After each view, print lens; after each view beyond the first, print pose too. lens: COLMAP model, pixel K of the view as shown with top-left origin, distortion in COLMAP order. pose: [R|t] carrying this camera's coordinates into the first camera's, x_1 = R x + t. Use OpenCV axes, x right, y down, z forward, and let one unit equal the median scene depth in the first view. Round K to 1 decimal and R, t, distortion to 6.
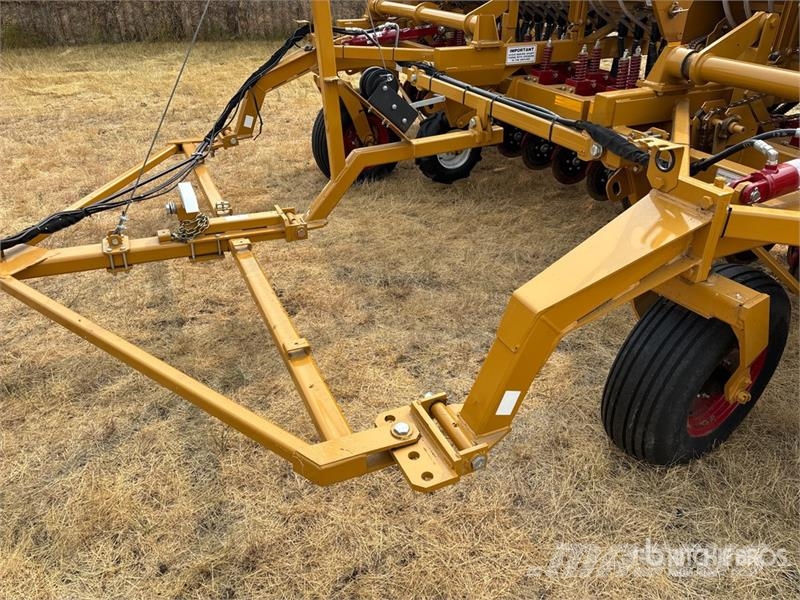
lens RADIAL K [[615.0, 0, 400.0], [0, 615.0, 300.0], [0, 0, 1]] dist [0.009402, 0.004366]
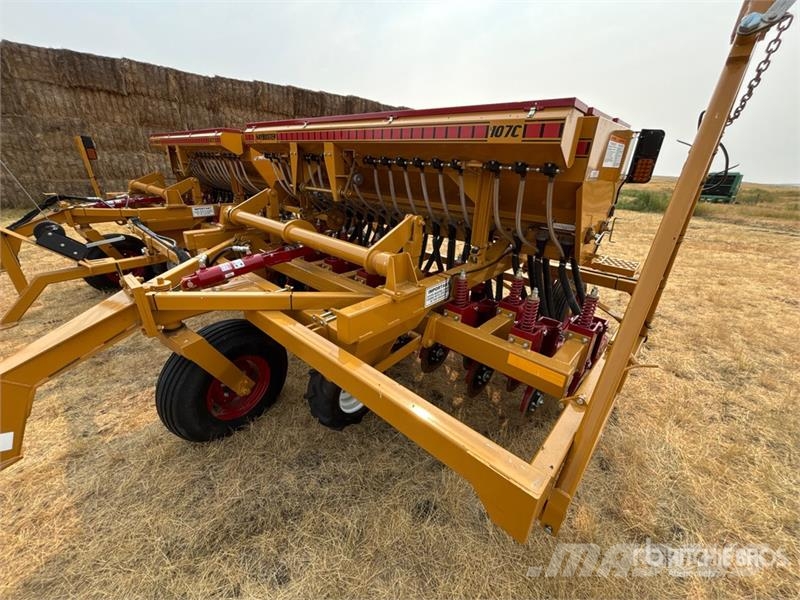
lens RADIAL K [[326.4, 0, 400.0], [0, 326.4, 300.0], [0, 0, 1]] dist [-0.000474, -0.000292]
pose [[0.914046, -0.127877, 0.384925, 0.404370], [0.169970, 0.982417, -0.077242, 0.028919], [-0.368279, 0.136029, 0.919710, -0.051634]]
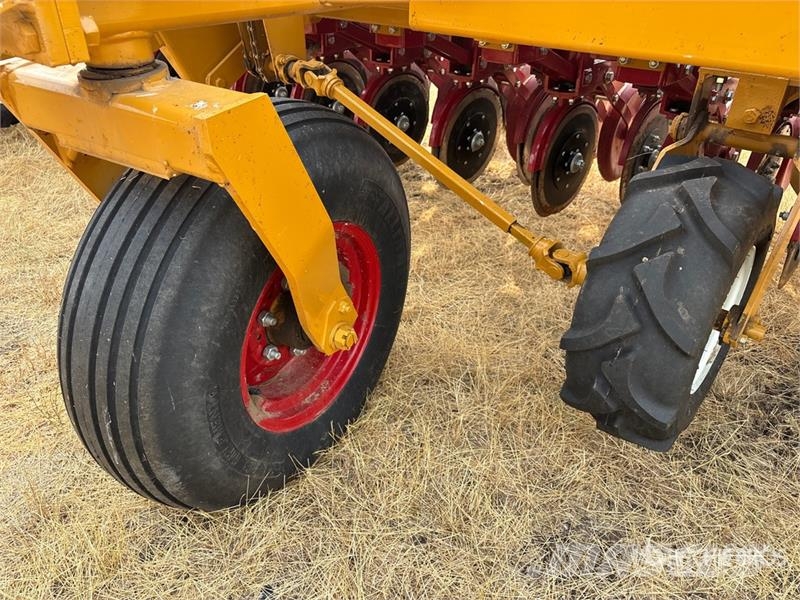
lens RADIAL K [[615.0, 0, 400.0], [0, 615.0, 300.0], [0, 0, 1]] dist [0.009402, 0.004366]
pose [[0.901828, -0.212999, 0.375948, 0.258557], [0.206607, 0.976718, 0.057761, 0.066059], [-0.379498, 0.025584, 0.924839, 0.308490]]
